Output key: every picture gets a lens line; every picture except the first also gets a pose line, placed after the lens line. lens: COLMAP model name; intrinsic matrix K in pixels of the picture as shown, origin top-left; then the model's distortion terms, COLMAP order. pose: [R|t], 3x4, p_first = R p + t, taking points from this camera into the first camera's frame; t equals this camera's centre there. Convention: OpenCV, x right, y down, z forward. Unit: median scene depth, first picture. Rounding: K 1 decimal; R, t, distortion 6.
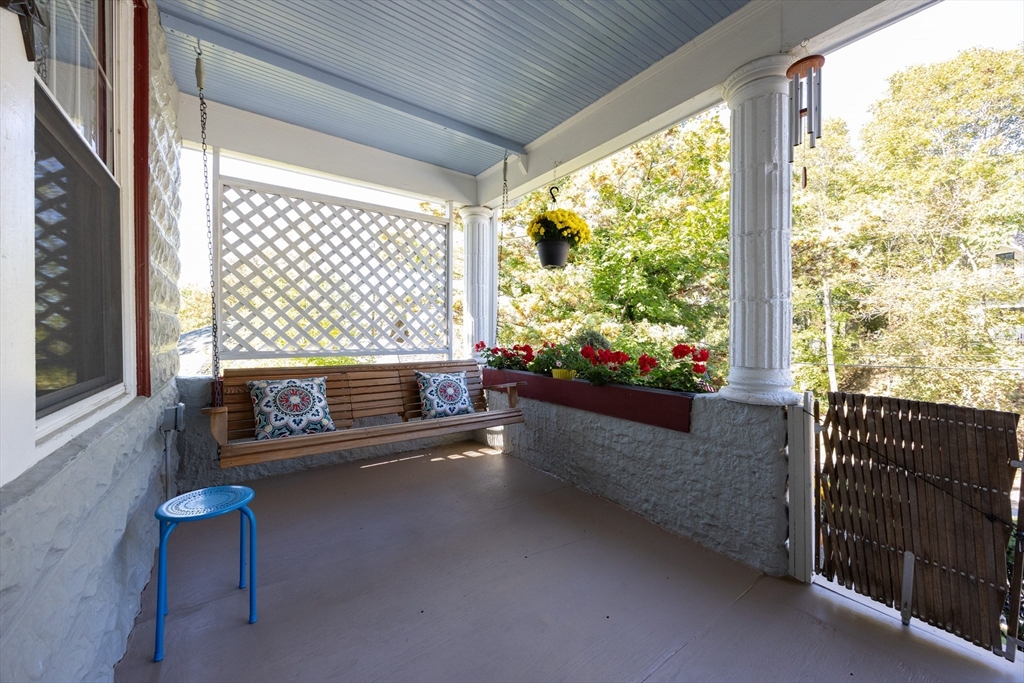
lens RADIAL K [[391.6, 0, 513.3], [0, 391.6, 337.4], [0, 0, 1]] dist [-0.009667, 0.002252]
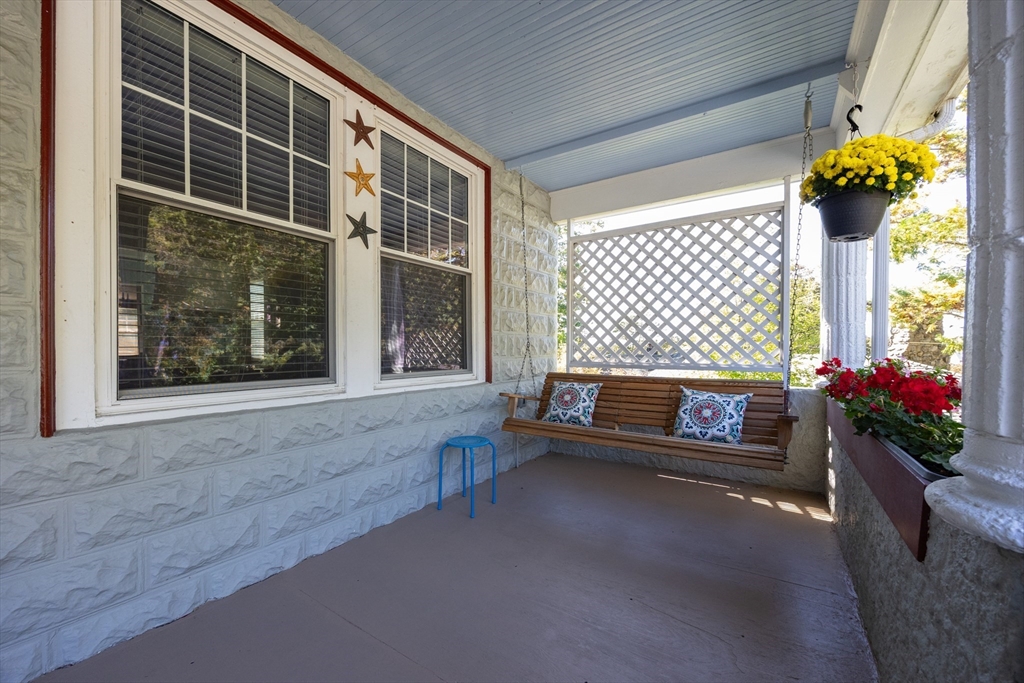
lens RADIAL K [[391.6, 0, 508.4], [0, 391.6, 354.3], [0, 0, 1]] dist [-0.009667, 0.002252]
pose [[0.334802, 0.007960, -0.942255, 0.512572], [-0.006076, 0.999962, 0.006289, 0.003603], [0.942269, 0.003619, 0.334837, 0.294359]]
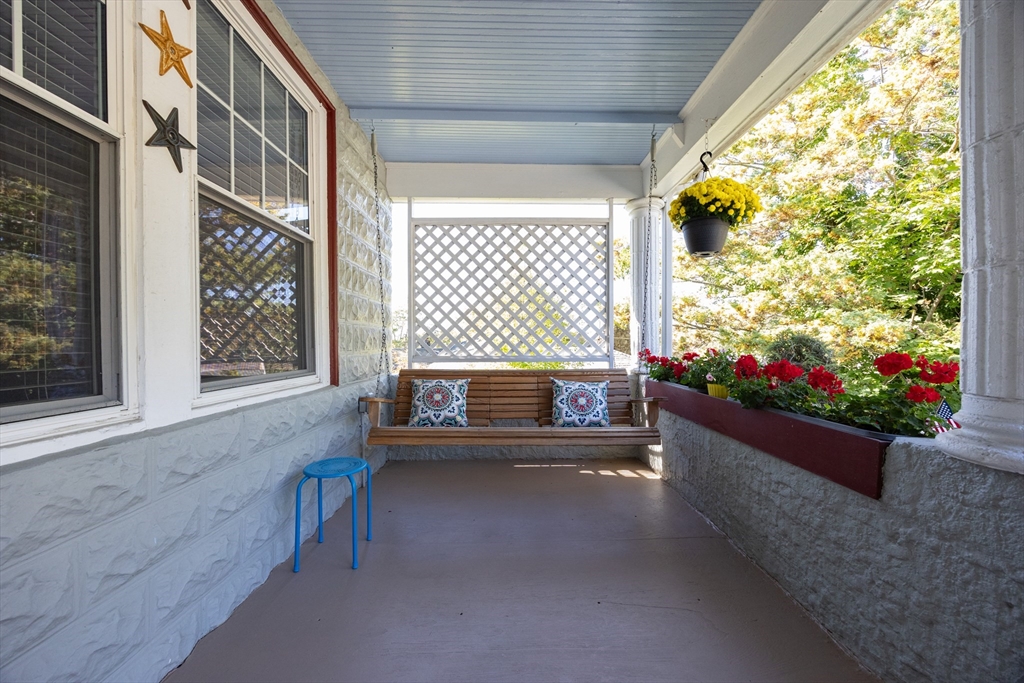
lens RADIAL K [[391.6, 0, 506.7], [0, 391.6, 346.0], [0, 0, 1]] dist [-0.009667, 0.002252]
pose [[0.809910, -0.001811, -0.586552, 0.245554], [0.001347, 0.999998, -0.001227, 0.006054], [0.586553, 0.000204, 0.809911, 0.133449]]
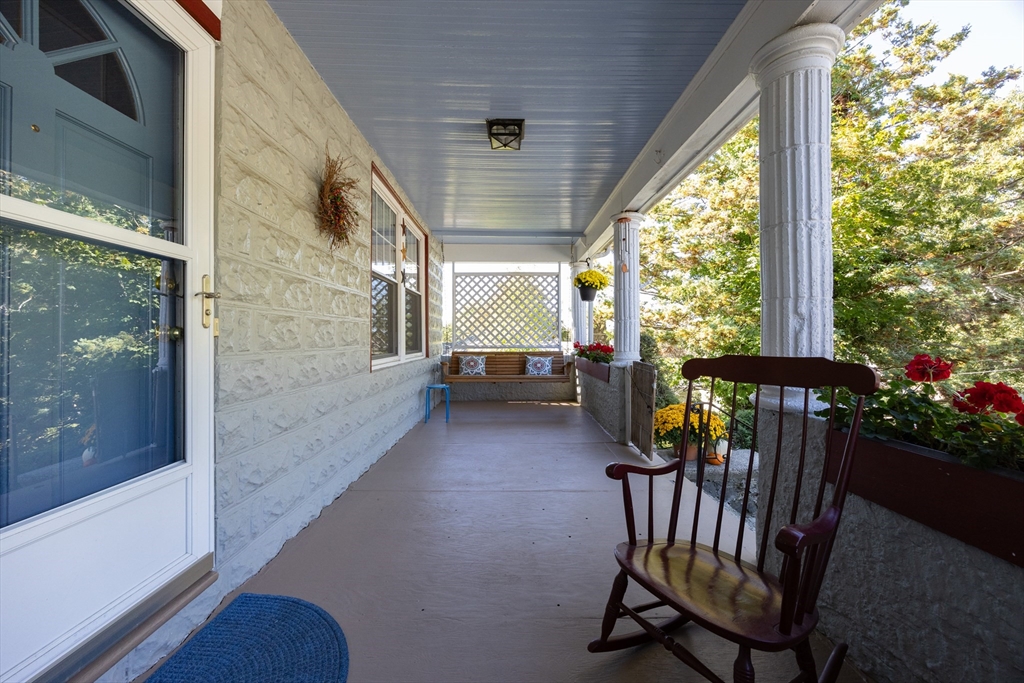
lens RADIAL K [[391.6, 0, 493.7], [0, 391.6, 336.4], [0, 0, 1]] dist [-0.009667, 0.002252]
pose [[0.789016, -0.009268, -0.614303, 0.909343], [0.001991, 0.999920, -0.012529, 0.012030], [0.614370, 0.008662, 0.788971, -0.753086]]
